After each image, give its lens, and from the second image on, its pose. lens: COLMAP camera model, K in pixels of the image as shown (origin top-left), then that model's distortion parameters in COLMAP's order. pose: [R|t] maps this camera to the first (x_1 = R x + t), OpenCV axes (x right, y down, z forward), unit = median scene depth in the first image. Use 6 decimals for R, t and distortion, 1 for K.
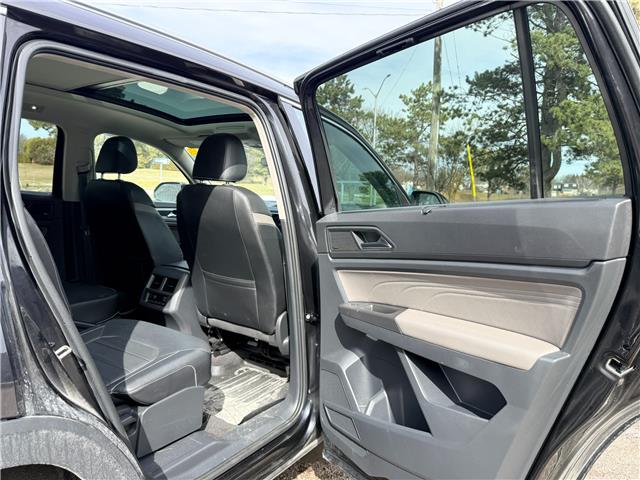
lens RADIAL K [[454.2, 0, 318.1], [0, 454.2, 250.1], [0, 0, 1]] dist [0.031562, -0.044271]
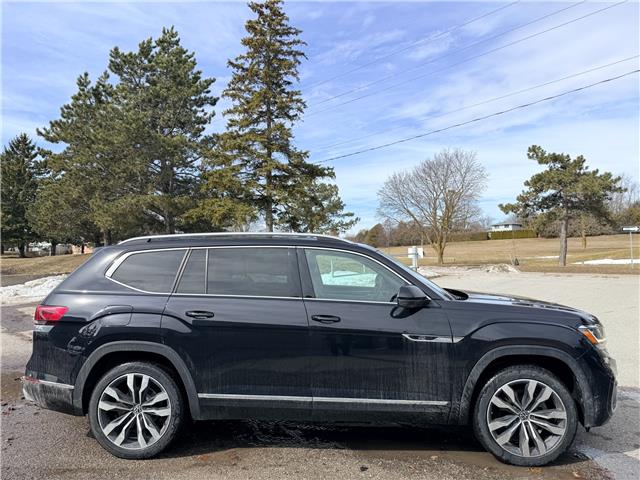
lens RADIAL K [[453.1, 0, 307.9], [0, 453.1, 251.2], [0, 0, 1]] dist [-0.031401, 0.007003]
pose [[0.502794, -0.059037, -0.862388, 0.134443], [-0.071837, 0.991360, -0.109749, -0.004729], [0.861416, 0.117132, 0.494209, -0.004370]]
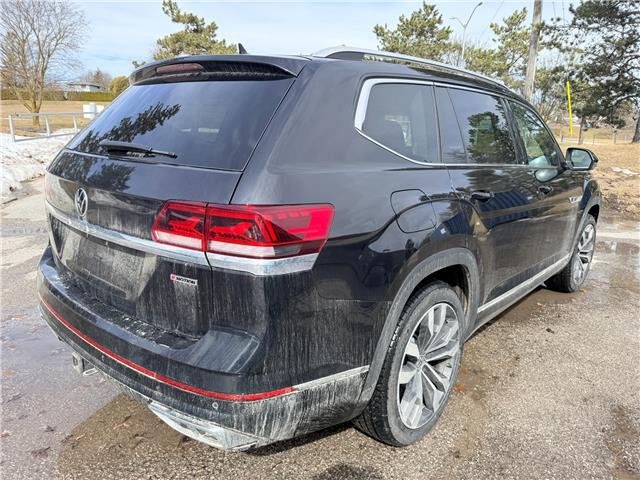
lens RADIAL K [[453.1, 0, 307.9], [0, 453.1, 251.2], [0, 0, 1]] dist [-0.031401, 0.007003]
pose [[0.985798, 0.037993, -0.163583, -0.038613], [-0.014332, 0.989553, 0.143458, 0.000902], [0.167324, -0.139076, 0.976043, -0.063256]]
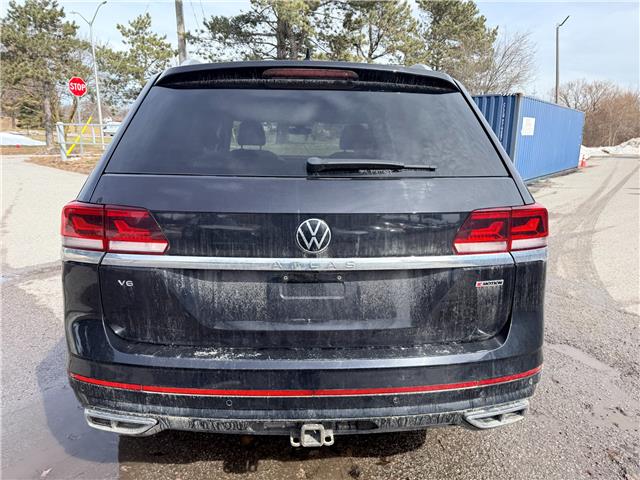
lens RADIAL K [[454.2, 0, 318.1], [0, 454.2, 250.1], [0, 0, 1]] dist [0.031562, -0.044271]
pose [[0.812307, -0.158286, 0.561340, -0.123599], [0.082176, 0.983928, 0.158531, -0.003474], [-0.577411, -0.082647, 0.812260, -0.045017]]
